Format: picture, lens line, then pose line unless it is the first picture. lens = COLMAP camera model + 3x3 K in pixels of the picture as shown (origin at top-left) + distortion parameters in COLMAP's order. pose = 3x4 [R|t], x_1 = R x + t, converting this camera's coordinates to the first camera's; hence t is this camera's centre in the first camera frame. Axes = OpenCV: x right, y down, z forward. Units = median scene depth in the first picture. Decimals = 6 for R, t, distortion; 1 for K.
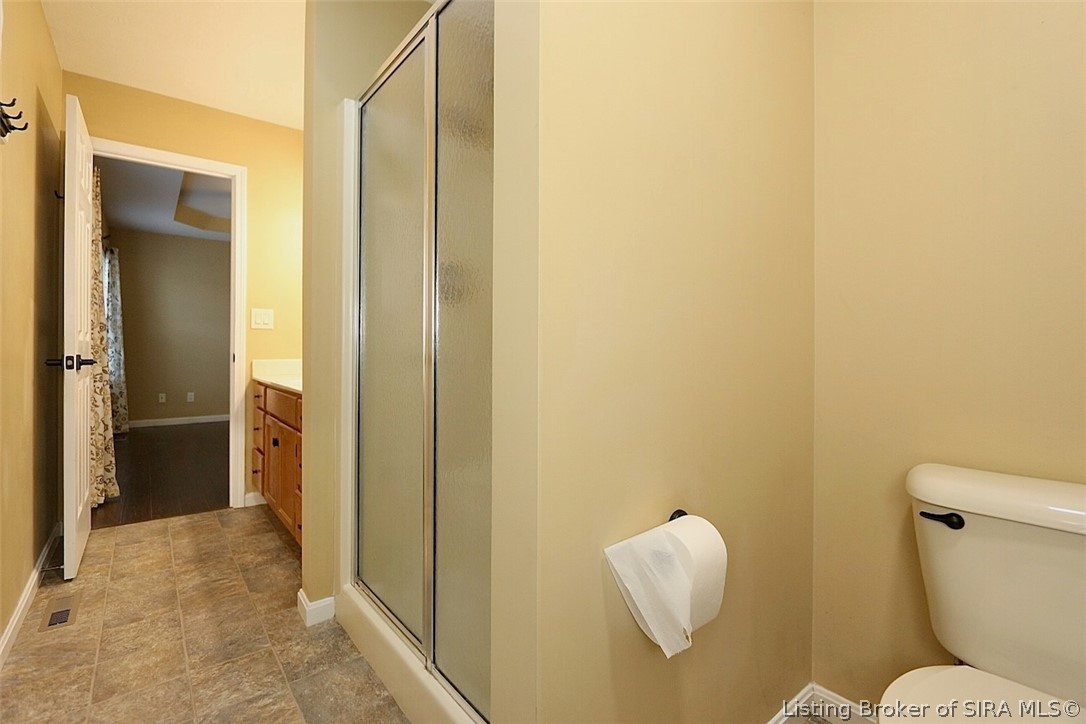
lens RADIAL K [[498.0, 0, 529.6], [0, 498.0, 347.2], [0, 0, 1]] dist [-0.001562, -0.000597]
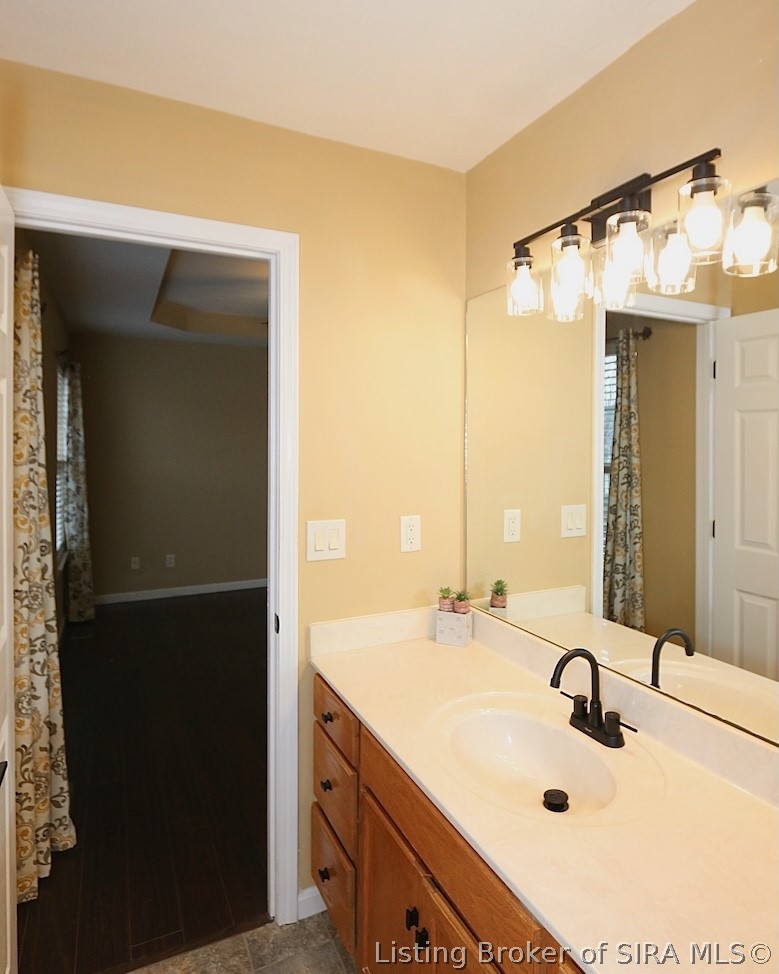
lens RADIAL K [[596.6, 0, 426.8], [0, 596.6, 443.3], [0, 0, 1]] dist [-0.008032, -0.000484]
pose [[0.985016, -0.001612, -0.172455, -0.263478], [0.002410, 0.999987, 0.004415, -0.121458], [0.172445, -0.004765, 0.985008, 0.339208]]
